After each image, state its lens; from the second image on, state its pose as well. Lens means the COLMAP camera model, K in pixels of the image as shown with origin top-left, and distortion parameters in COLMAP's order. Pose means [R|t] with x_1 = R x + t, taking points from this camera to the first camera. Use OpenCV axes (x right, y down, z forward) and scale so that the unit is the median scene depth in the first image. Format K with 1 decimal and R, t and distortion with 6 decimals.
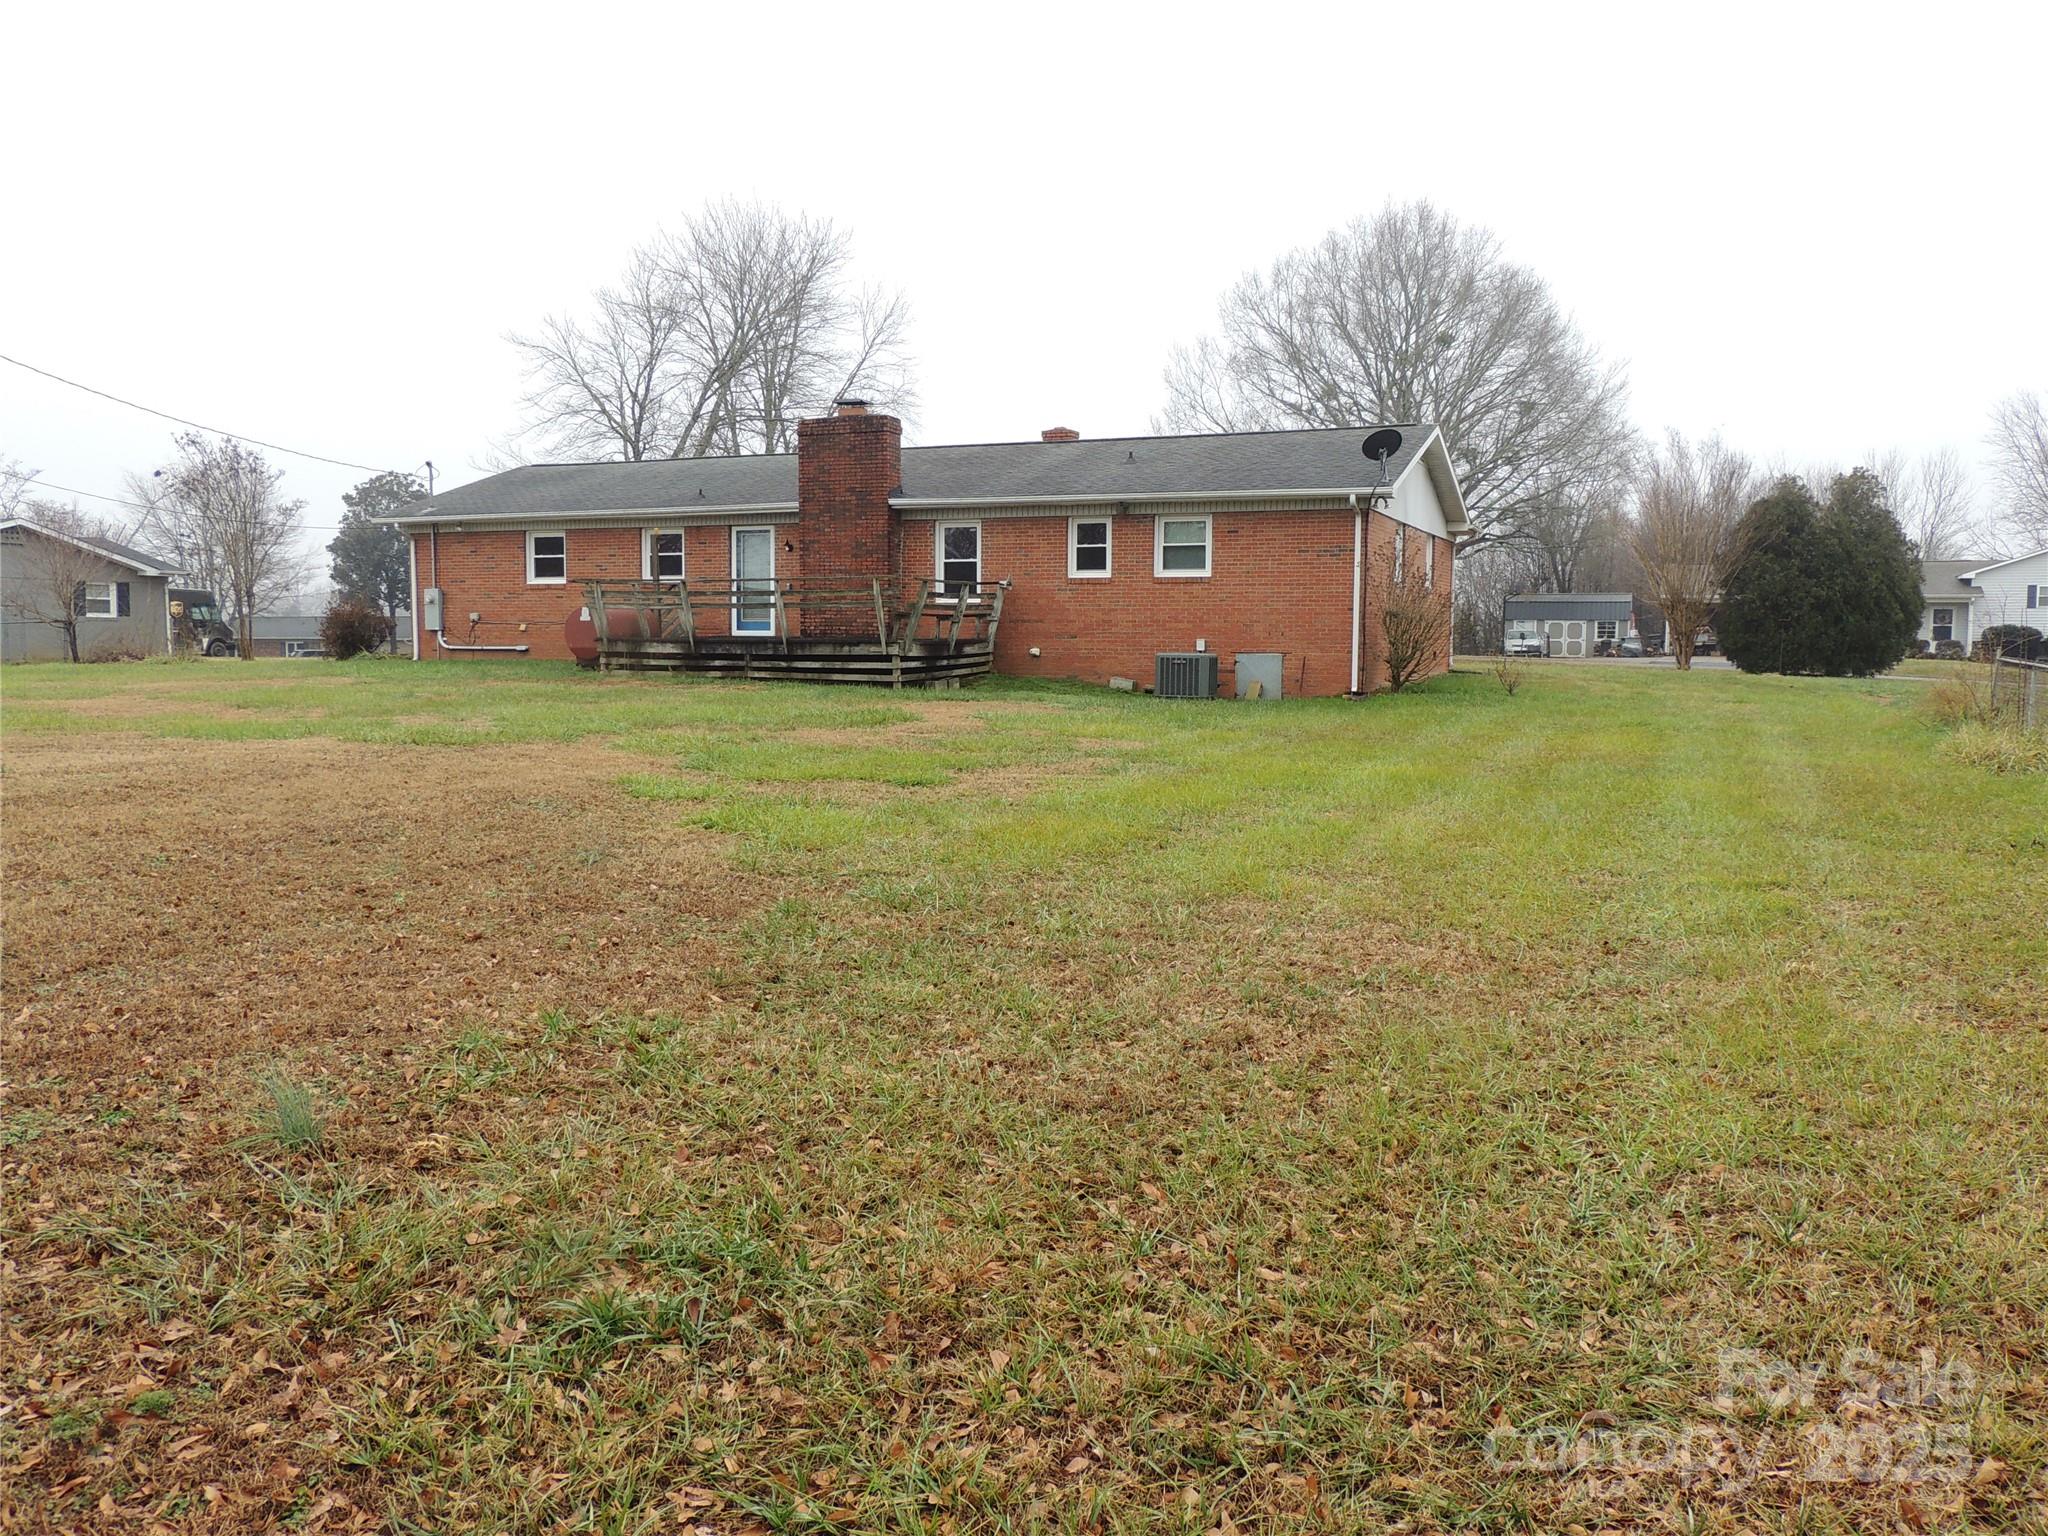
lens RADIAL K [[1623.2, 0, 1024.0], [0, 1623.2, 768.0], [0, 0, 1]] dist [-0.013113, 0.002760]
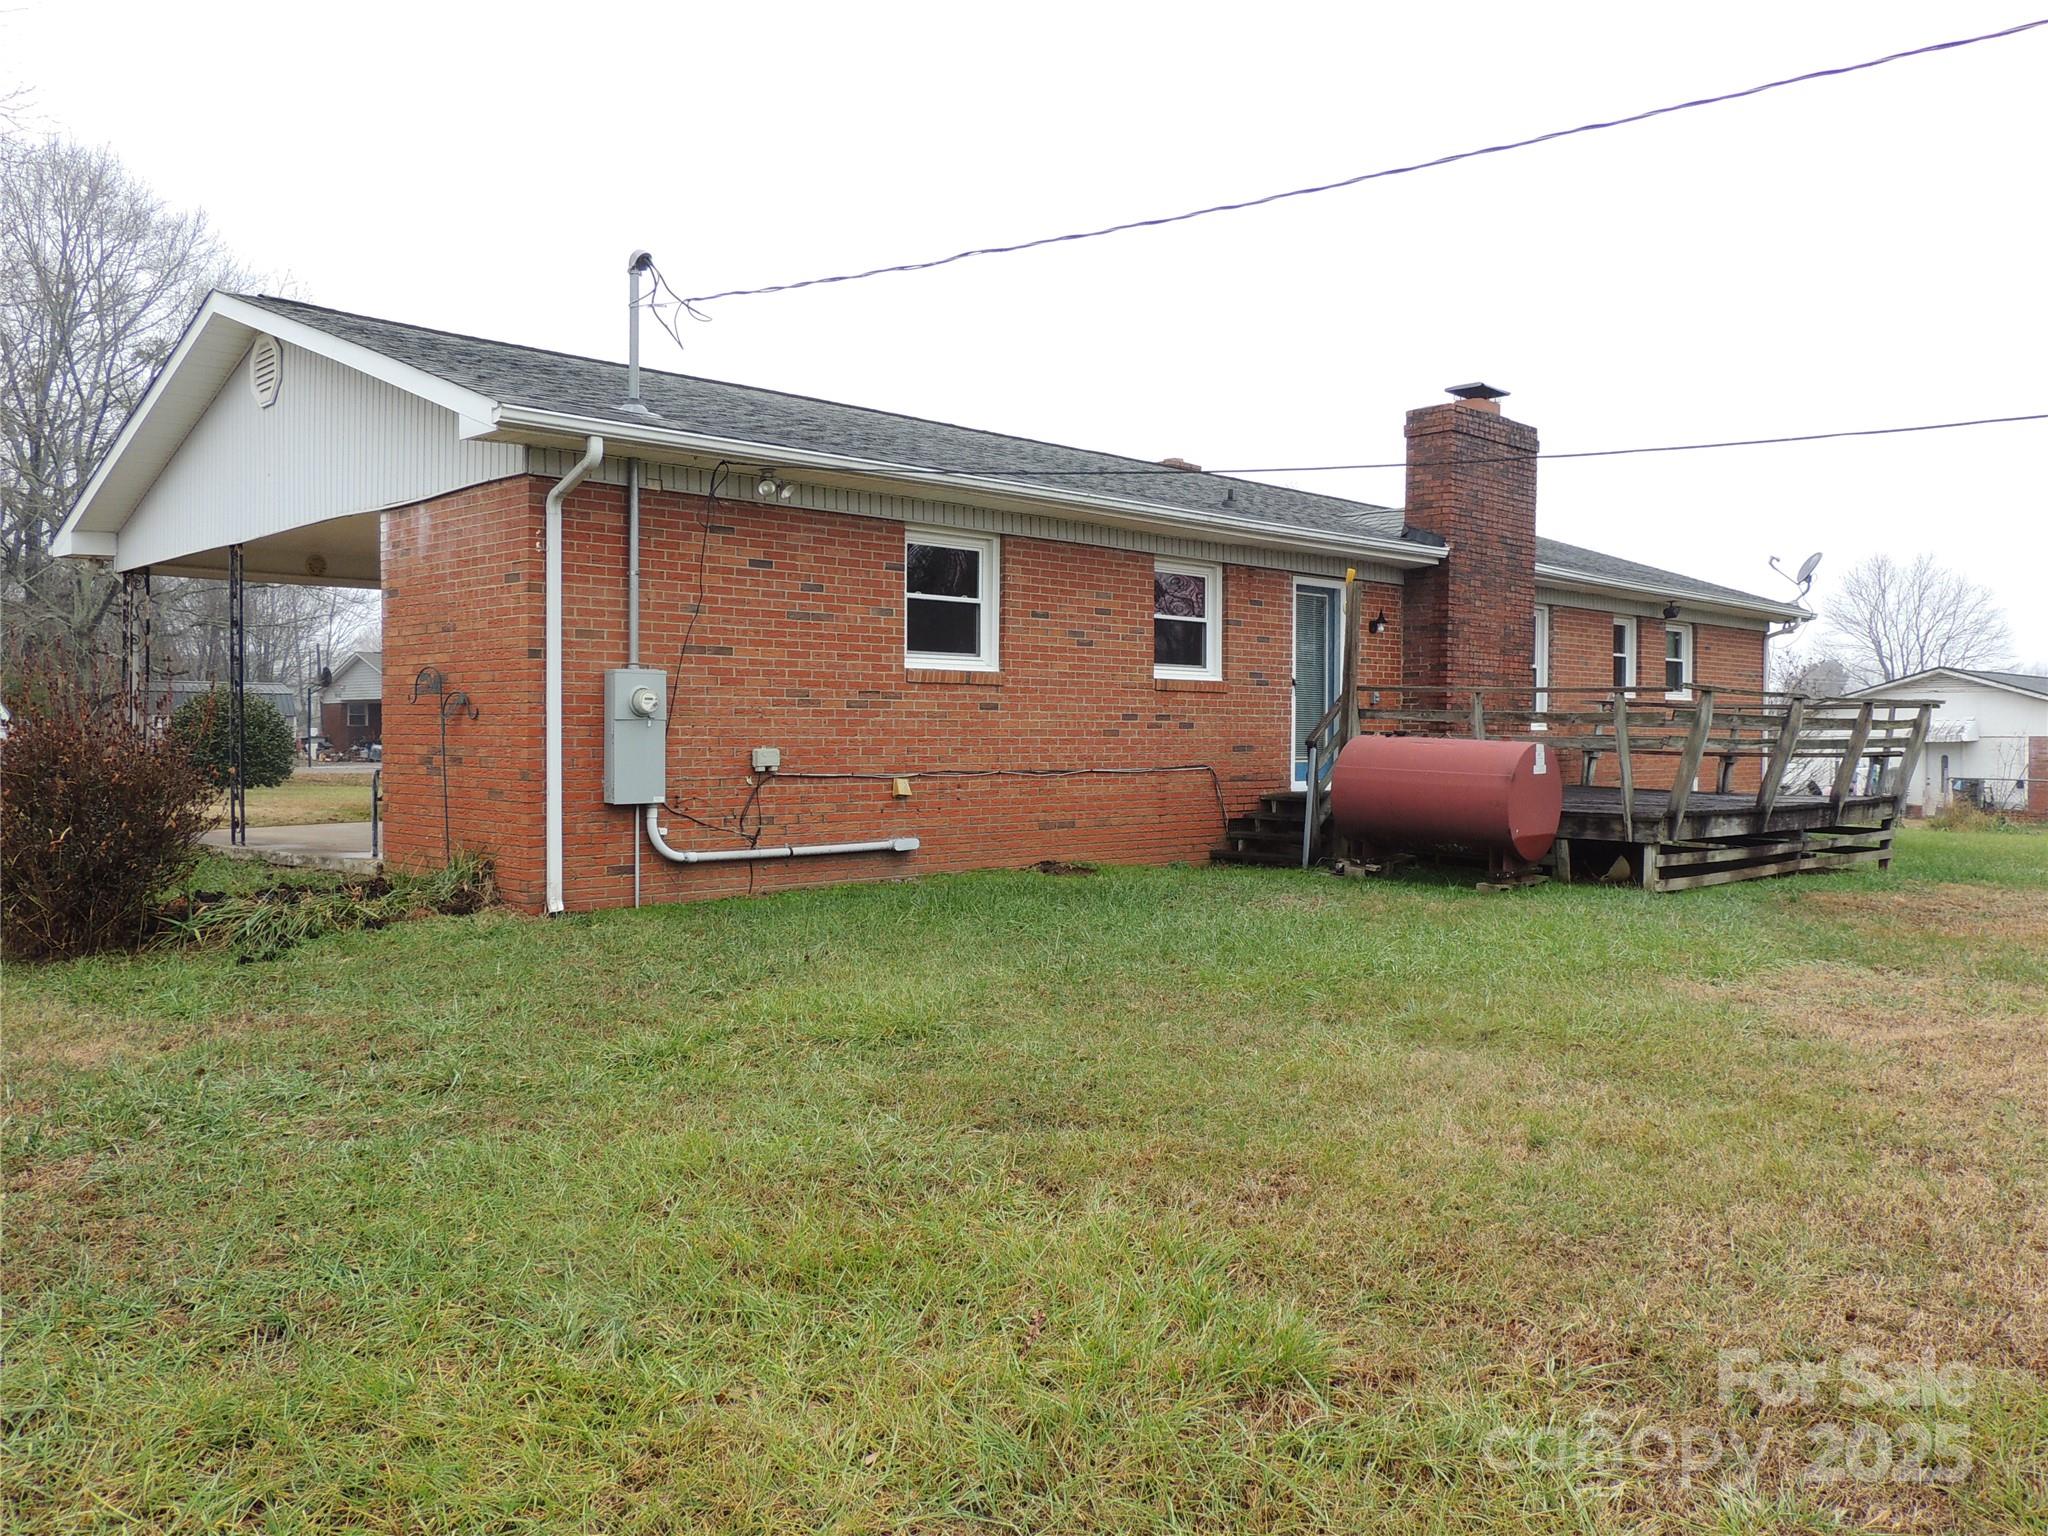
lens RADIAL K [[1623.2, 0, 1024.0], [0, 1623.2, 768.0], [0, 0, 1]] dist [-0.013113, 0.002760]
pose [[0.387721, -0.033671, 0.921161, -0.625812], [0.052693, 0.998508, 0.014319, -0.093657], [-0.920269, 0.042987, 0.388917, 0.822416]]
